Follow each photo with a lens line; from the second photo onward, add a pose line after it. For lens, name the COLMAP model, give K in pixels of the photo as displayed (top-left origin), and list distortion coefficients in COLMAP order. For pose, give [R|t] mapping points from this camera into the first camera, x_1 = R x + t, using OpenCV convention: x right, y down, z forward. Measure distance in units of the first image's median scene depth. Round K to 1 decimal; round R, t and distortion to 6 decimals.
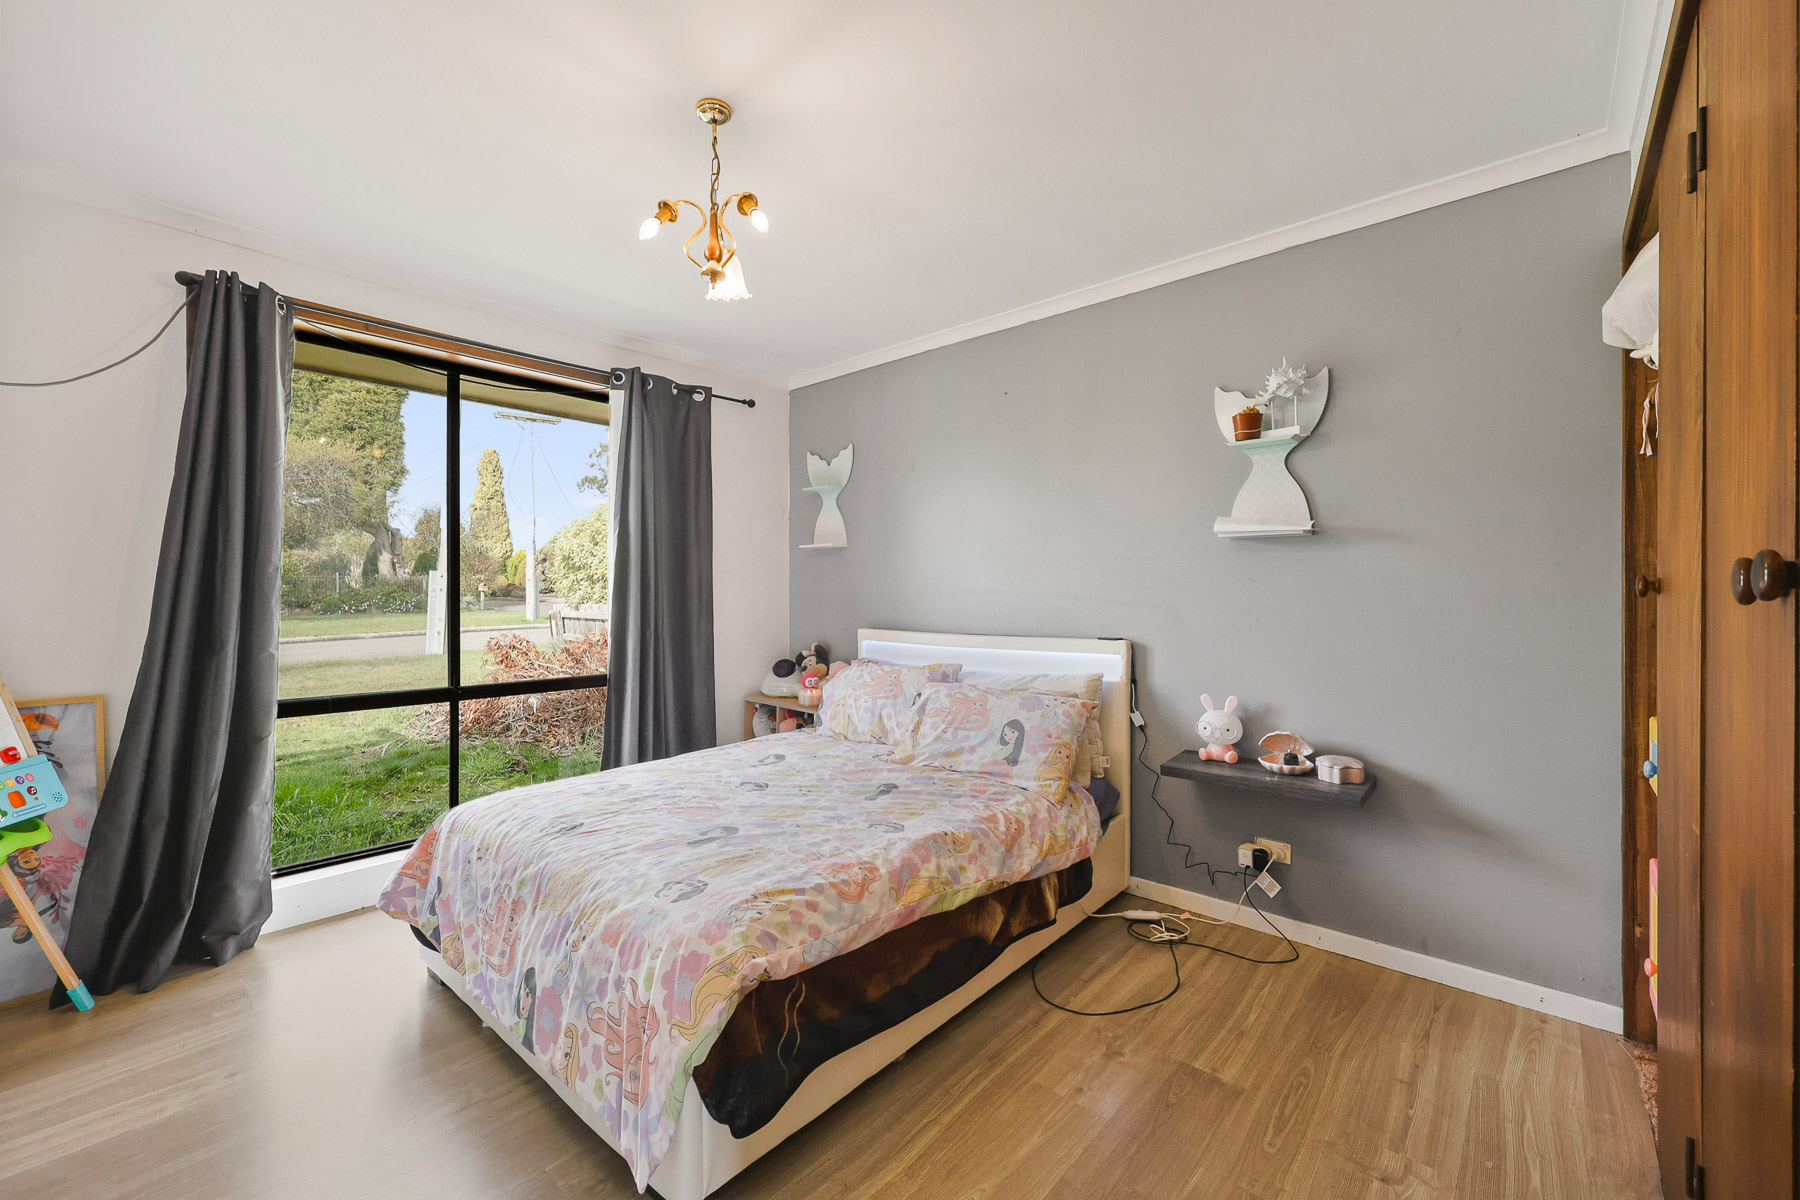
lens RADIAL K [[724.7, 0, 896.2], [0, 724.7, 595.8], [0, 0, 1]] dist [-0.002044, 0.000076]
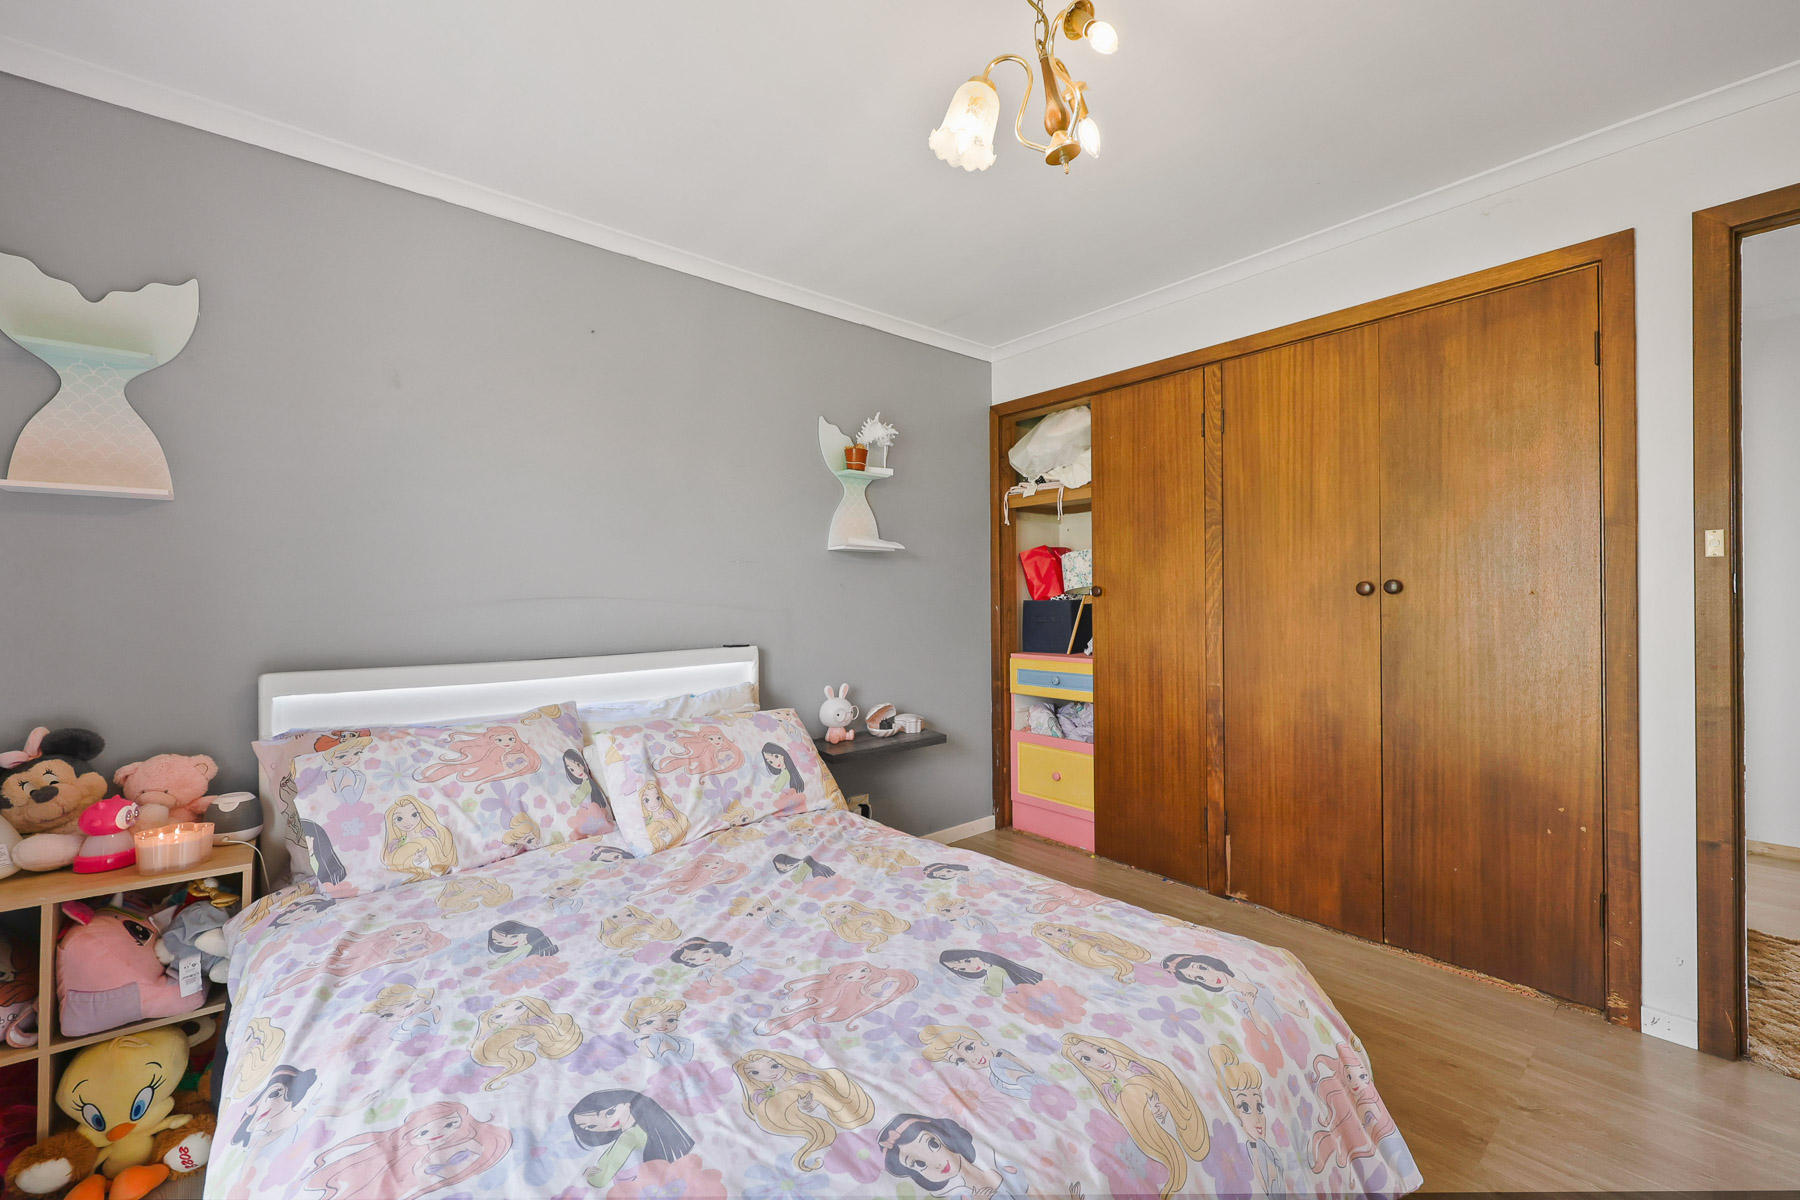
lens RADIAL K [[724.7, 0, 896.2], [0, 724.7, 595.8], [0, 0, 1]] dist [-0.002044, 0.000076]
pose [[0.142156, -0.000795, 0.989844, -0.728352], [0.012800, 0.999918, -0.001035, -0.002521], [-0.989761, 0.012817, 0.142155, 0.784774]]
